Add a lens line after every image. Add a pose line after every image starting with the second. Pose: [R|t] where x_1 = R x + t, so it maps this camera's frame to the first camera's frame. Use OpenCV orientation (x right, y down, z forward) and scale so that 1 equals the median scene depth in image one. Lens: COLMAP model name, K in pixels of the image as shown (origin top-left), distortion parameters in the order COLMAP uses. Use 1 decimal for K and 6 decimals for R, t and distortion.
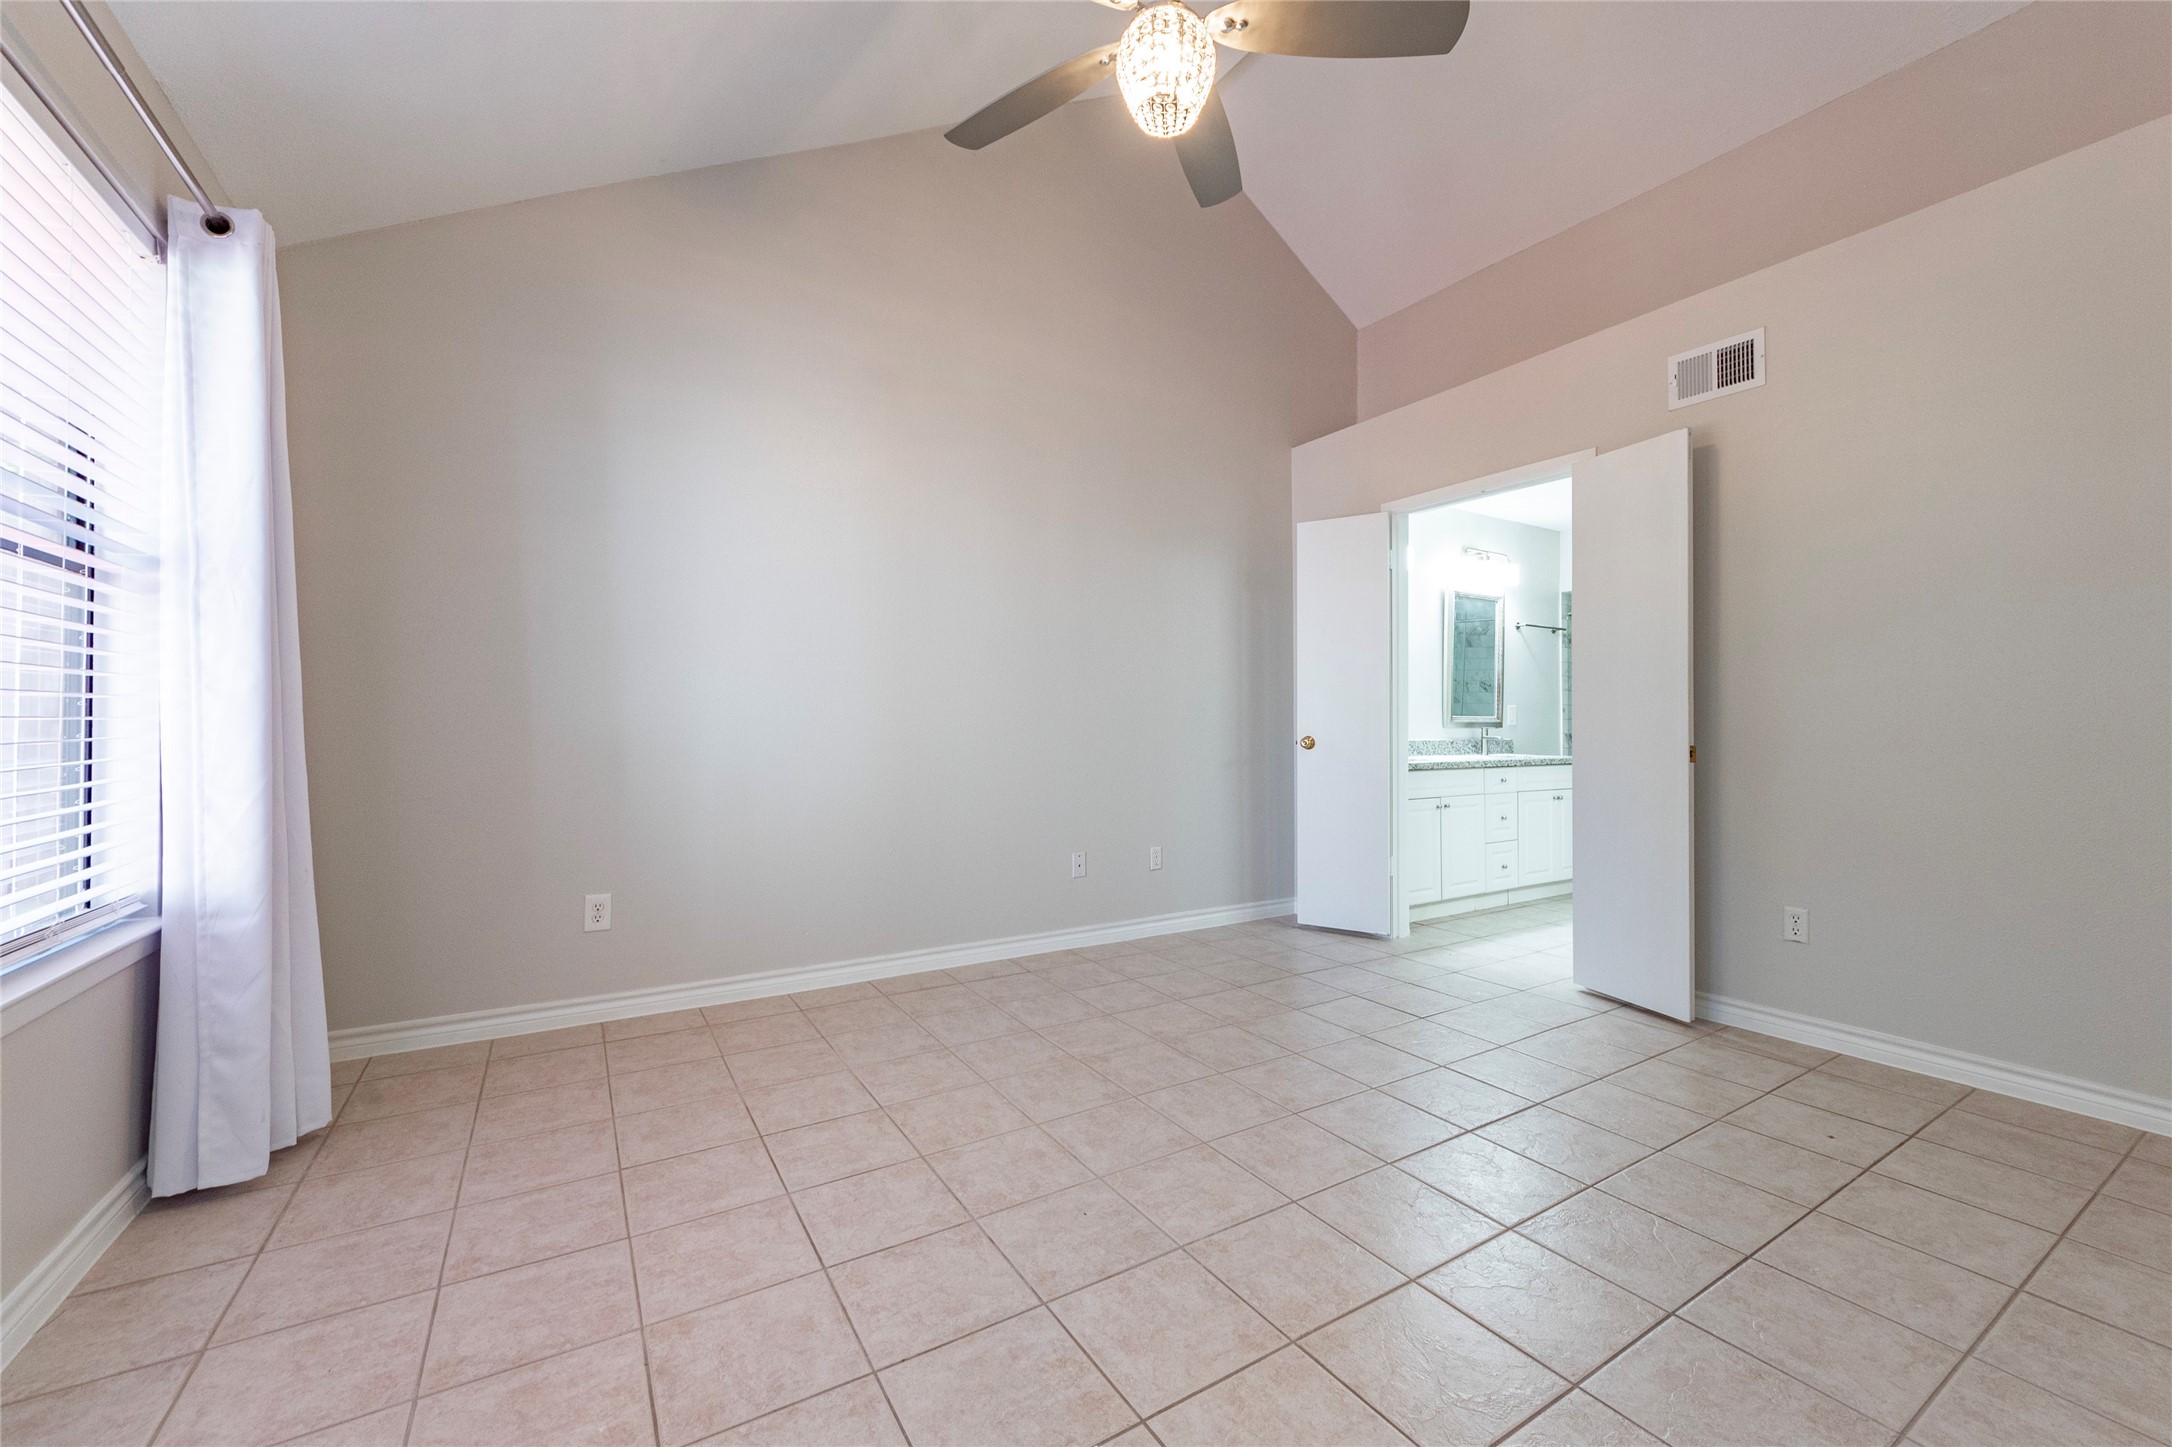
lens RADIAL K [[881.1, 0, 1109.4], [0, 881.1, 711.2], [0, 0, 1]] dist [0.016547, -0.013123]
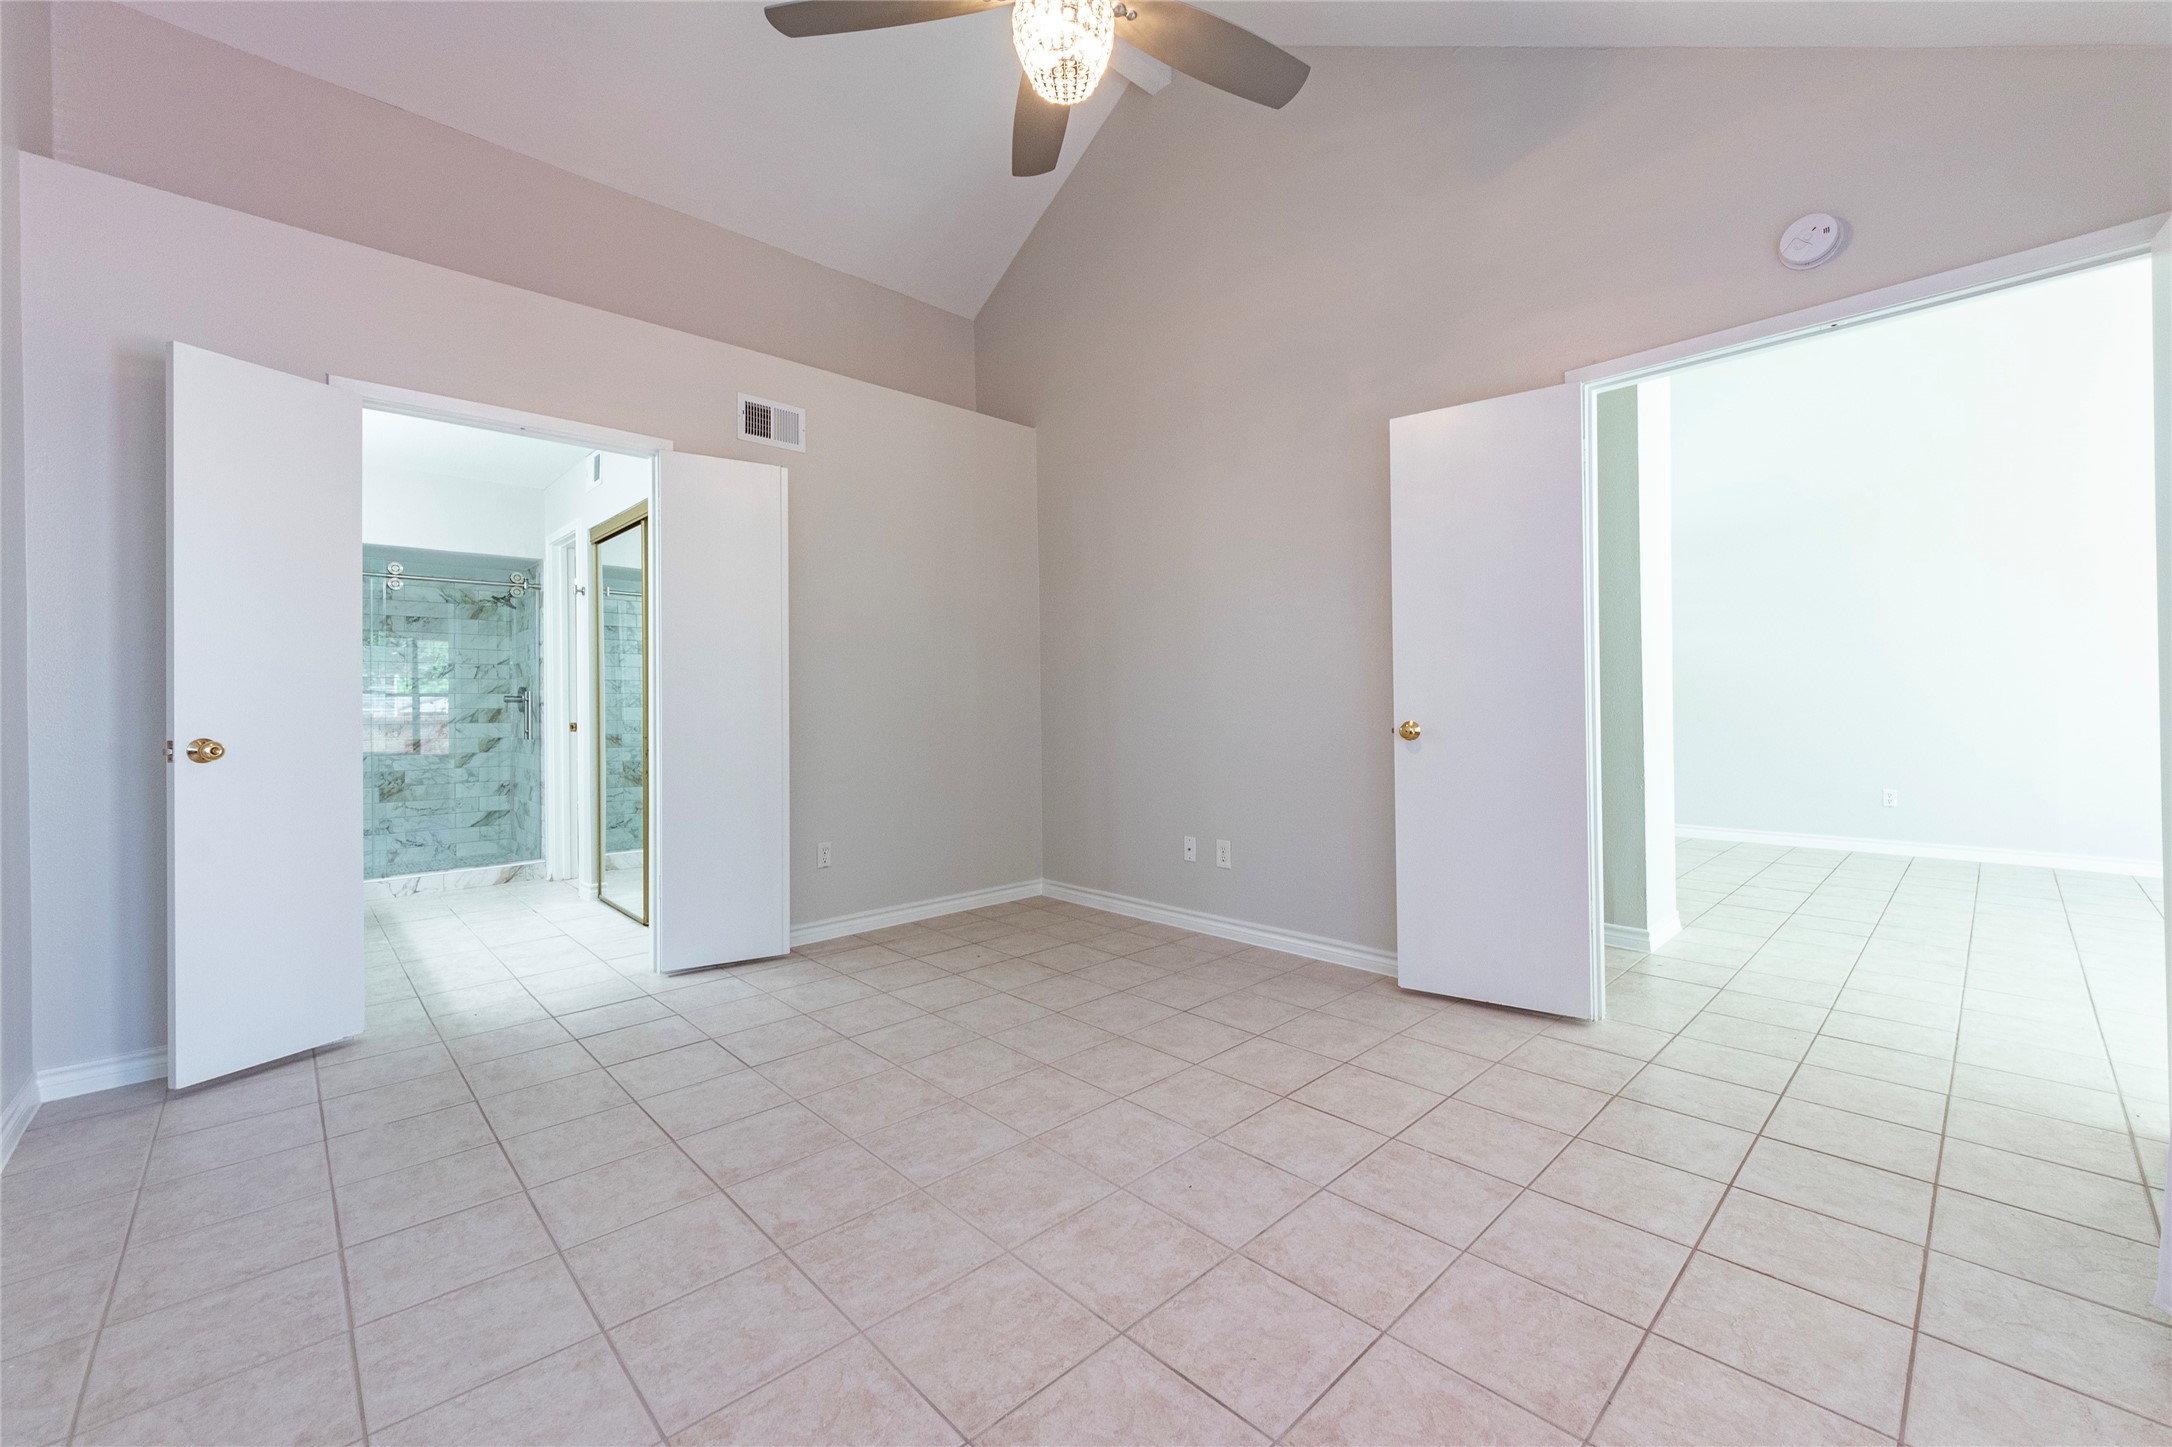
lens RADIAL K [[881.1, 0, 1109.4], [0, 881.1, 711.2], [0, 0, 1]] dist [0.016547, -0.013123]
pose [[-0.221536, -0.005158, 0.975138, -0.864025], [-0.004849, 0.999979, 0.004188, 0.011184], [-0.975140, -0.003800, -0.221557, 1.136483]]
